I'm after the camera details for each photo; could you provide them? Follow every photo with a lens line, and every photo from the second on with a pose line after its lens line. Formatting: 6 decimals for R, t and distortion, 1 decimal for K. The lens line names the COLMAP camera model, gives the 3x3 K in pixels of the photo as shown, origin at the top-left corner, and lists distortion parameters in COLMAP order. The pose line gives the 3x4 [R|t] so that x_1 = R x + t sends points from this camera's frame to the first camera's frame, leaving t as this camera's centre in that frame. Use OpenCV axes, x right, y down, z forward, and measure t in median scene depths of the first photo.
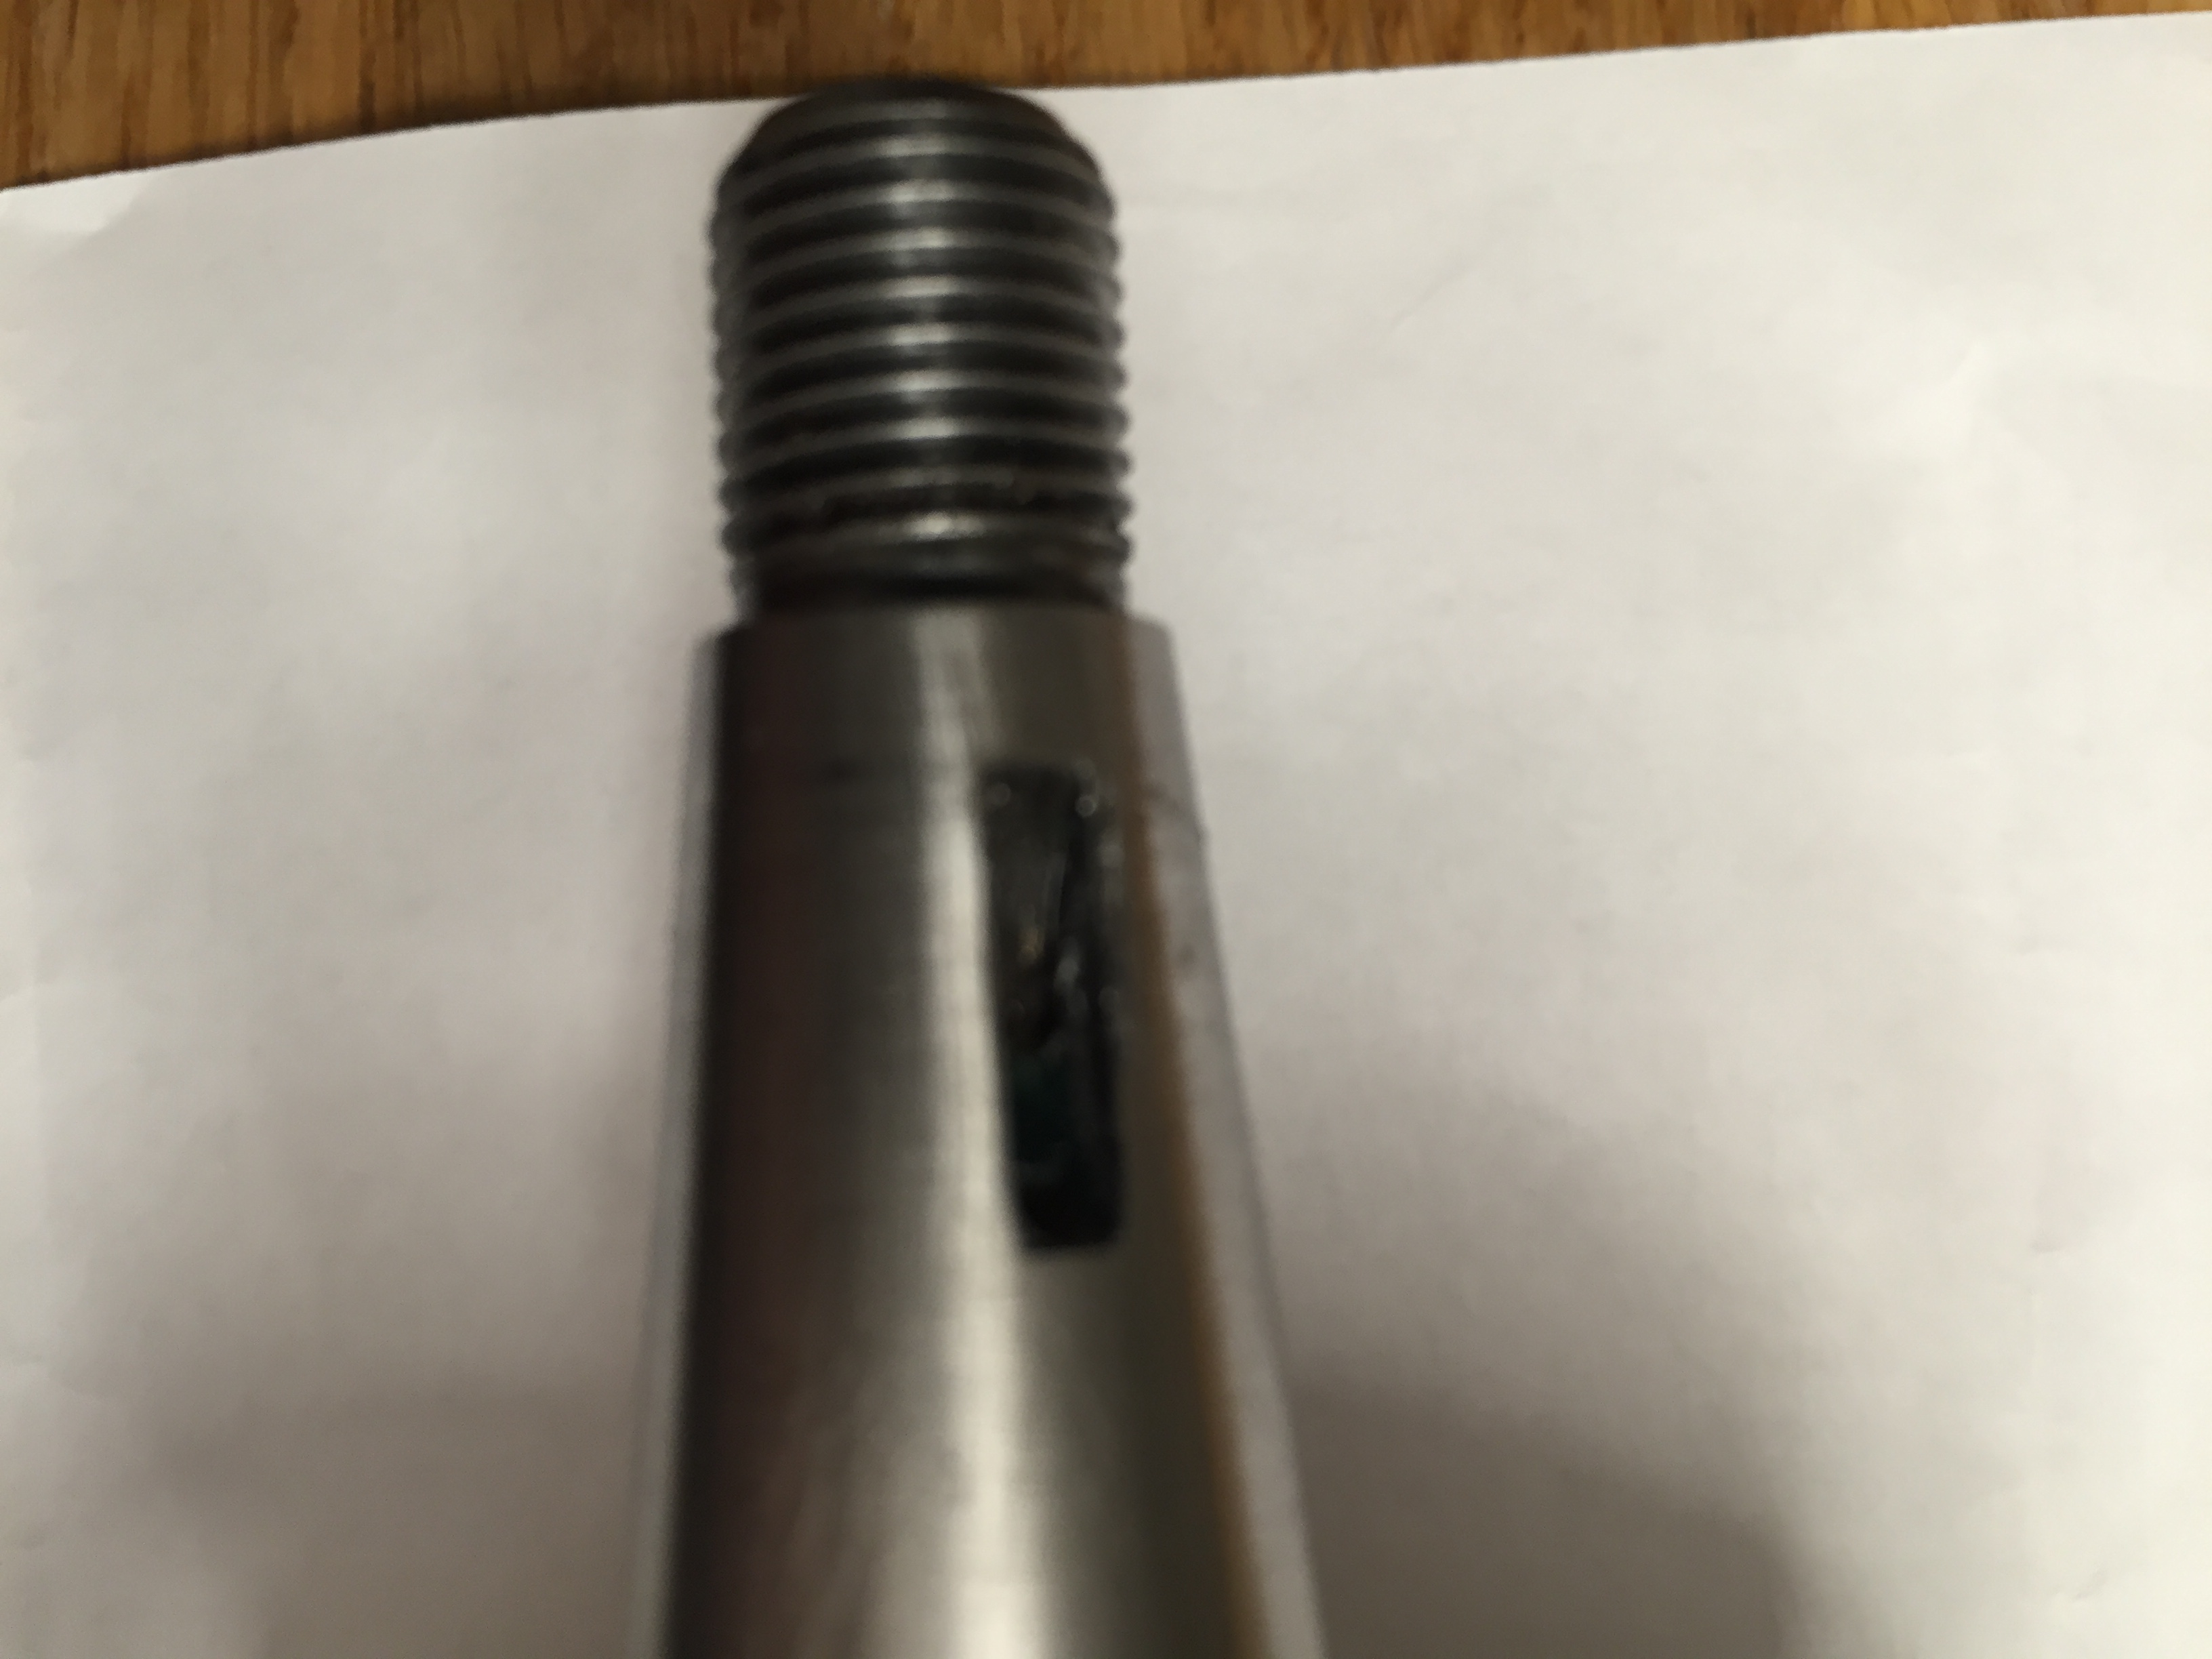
lens RADIAL K [[1862.4, 0, 1104.1], [0, 1862.4, 824.4], [0, 0, 1]] dist [0.016748, -0.010133]
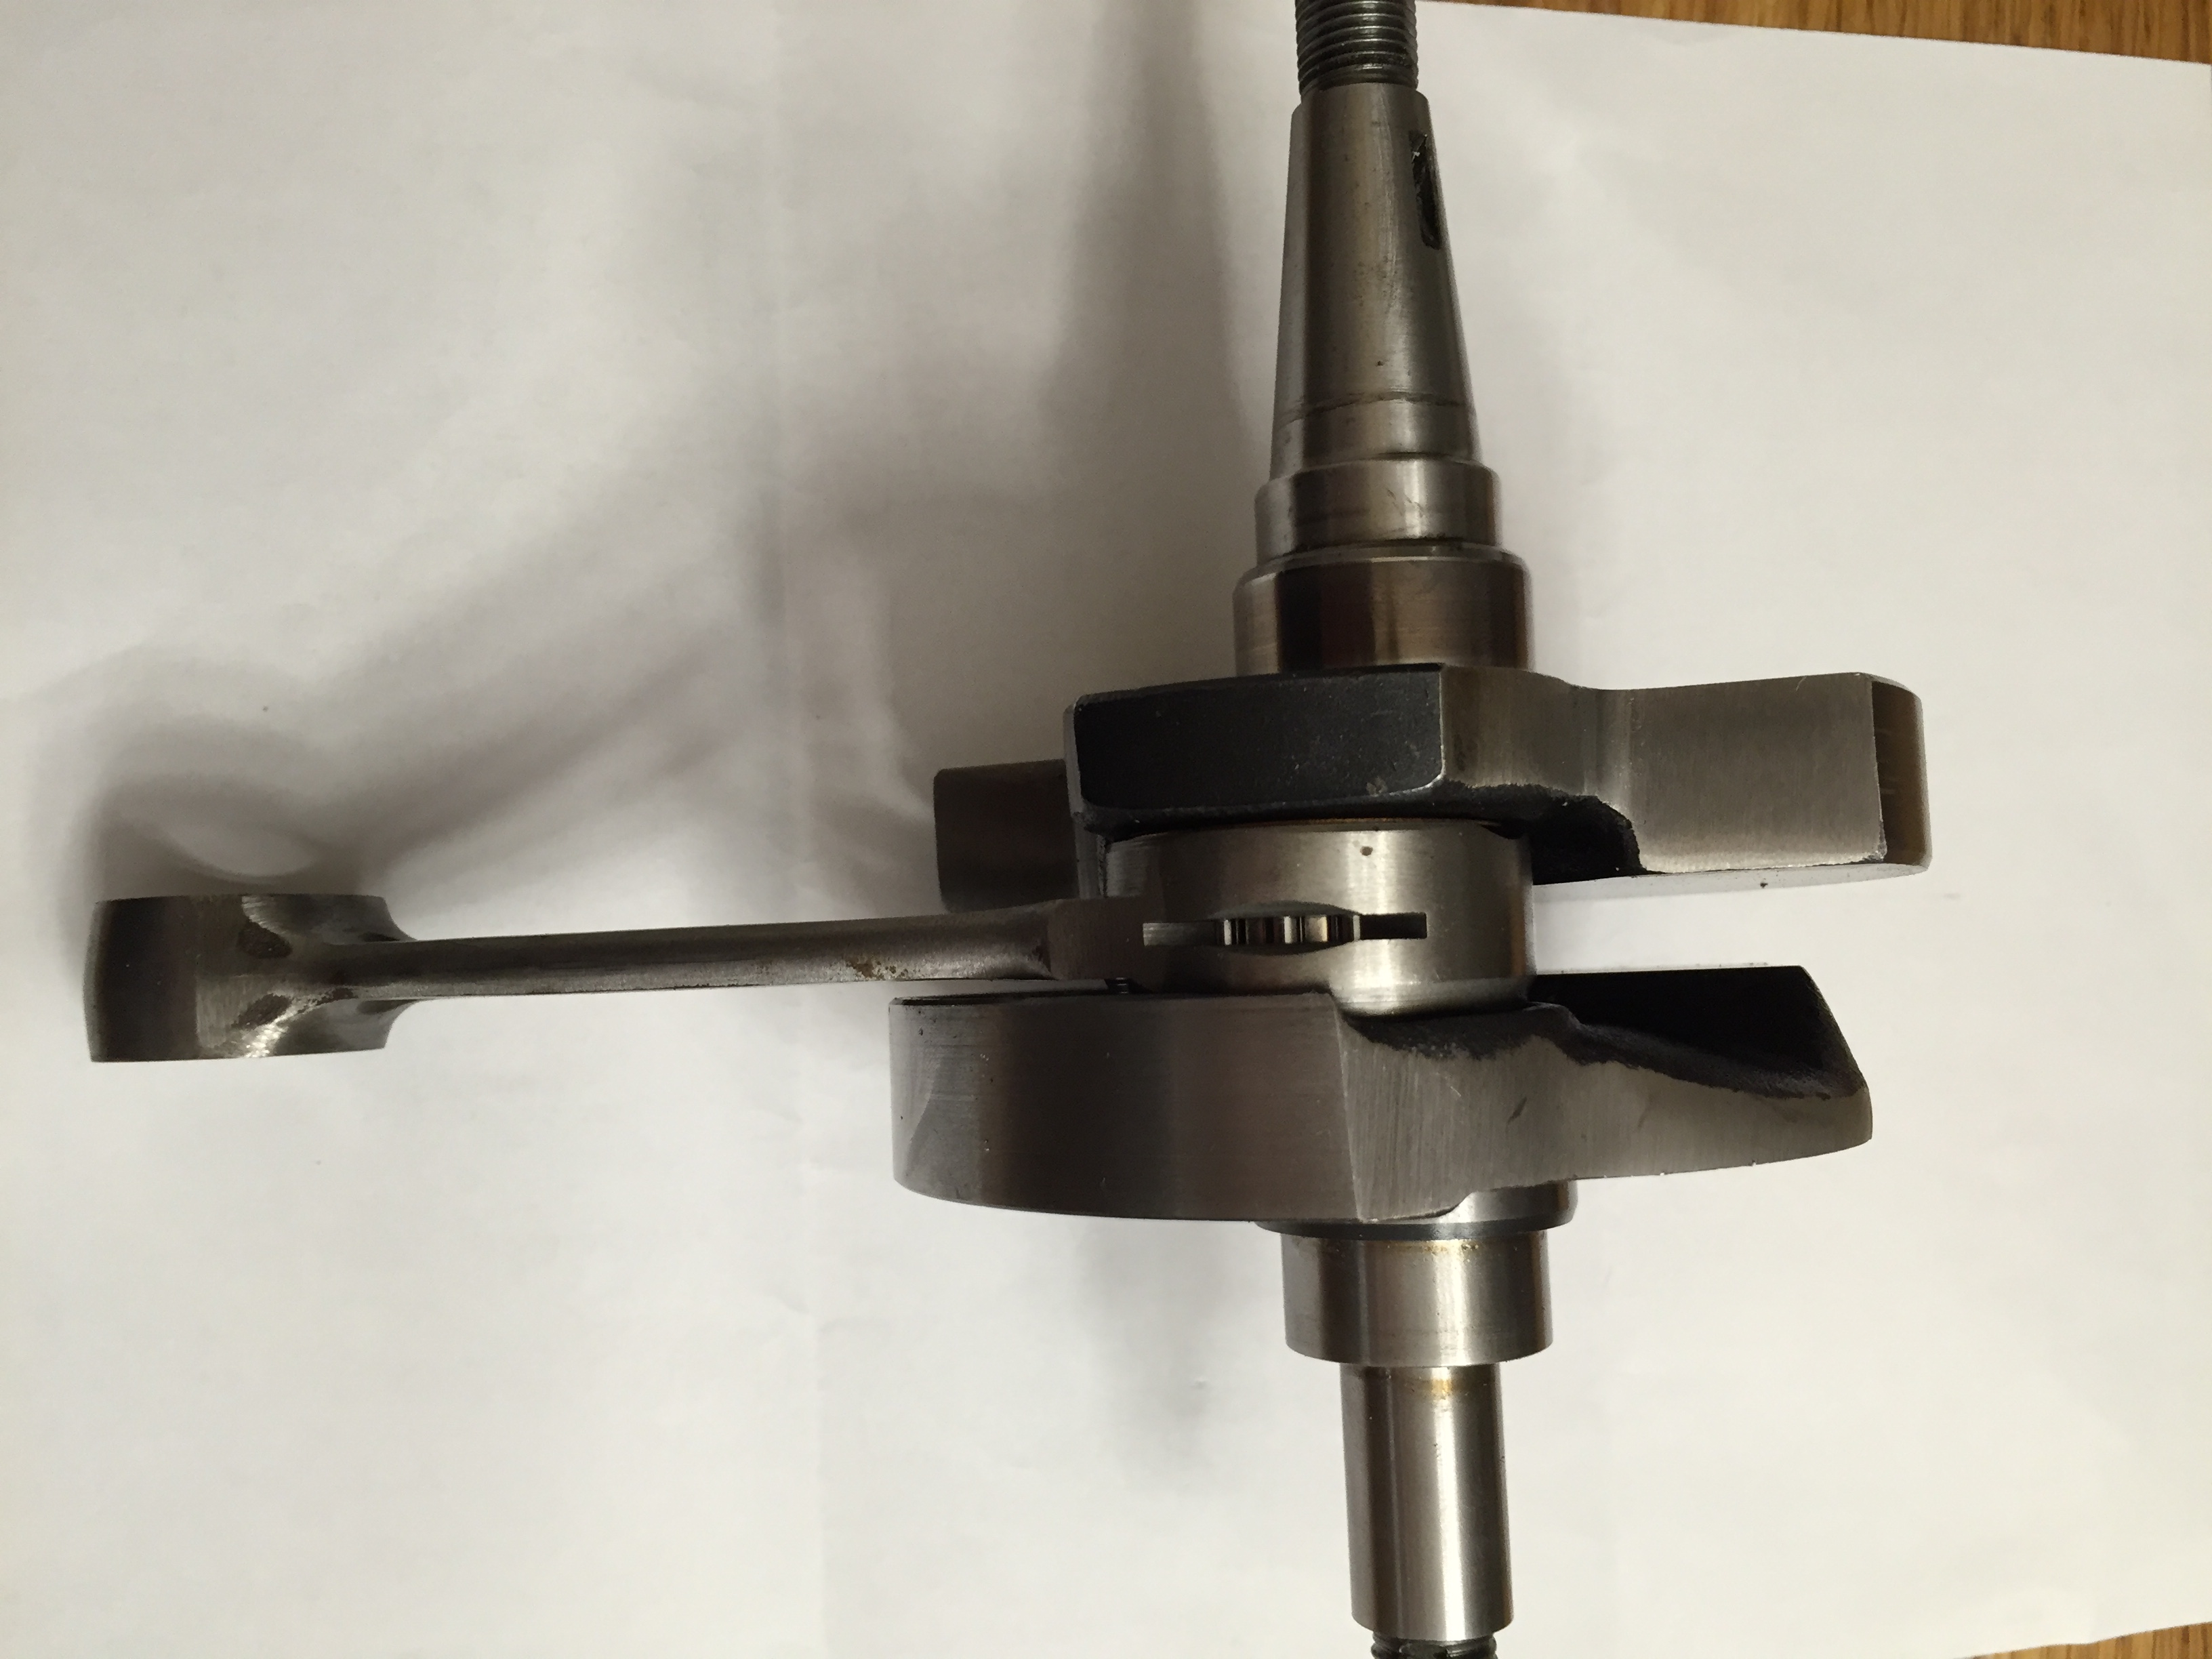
lens RADIAL K [[1862.4, 0, 1105.5], [0, 1862.4, 833.8], [0, 0, 1]] dist [0.016748, -0.010133]
pose [[0.965123, 0.034291, 0.259542, -1.579110], [-0.031024, 0.999380, -0.016673, 1.527794], [-0.259953, 0.008040, 0.965588, -2.624128]]
